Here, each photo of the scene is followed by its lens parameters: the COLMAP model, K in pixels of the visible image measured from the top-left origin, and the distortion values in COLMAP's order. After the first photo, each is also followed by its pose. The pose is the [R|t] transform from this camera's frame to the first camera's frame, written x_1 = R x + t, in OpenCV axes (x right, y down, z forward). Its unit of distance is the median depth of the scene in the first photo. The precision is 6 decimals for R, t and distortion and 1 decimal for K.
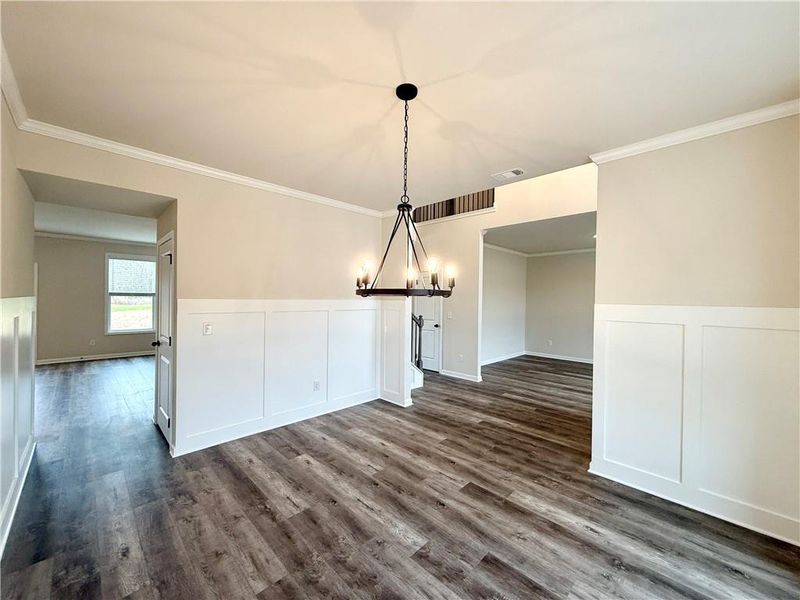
lens RADIAL K [[317.8, 0, 402.2], [0, 317.8, 299.6], [0, 0, 1]] dist [0.000711, 0.000144]
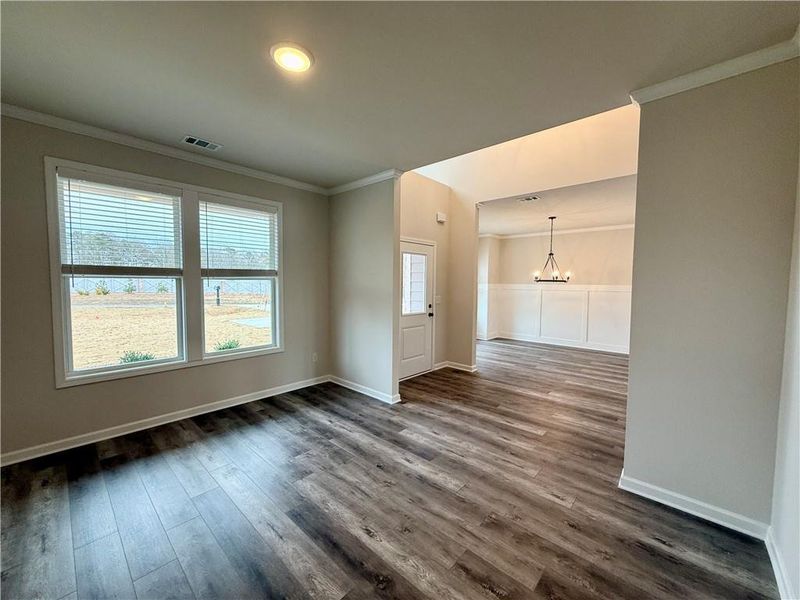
lens RADIAL K [[317.8, 0, 402.2], [0, 317.8, 299.6], [0, 0, 1]] dist [0.000711, 0.000144]
pose [[-0.998623, -0.023035, -0.047126, 0.997213], [-0.025694, 0.998065, 0.056629, 0.014440], [0.045730, 0.057762, -0.997282, 2.512801]]
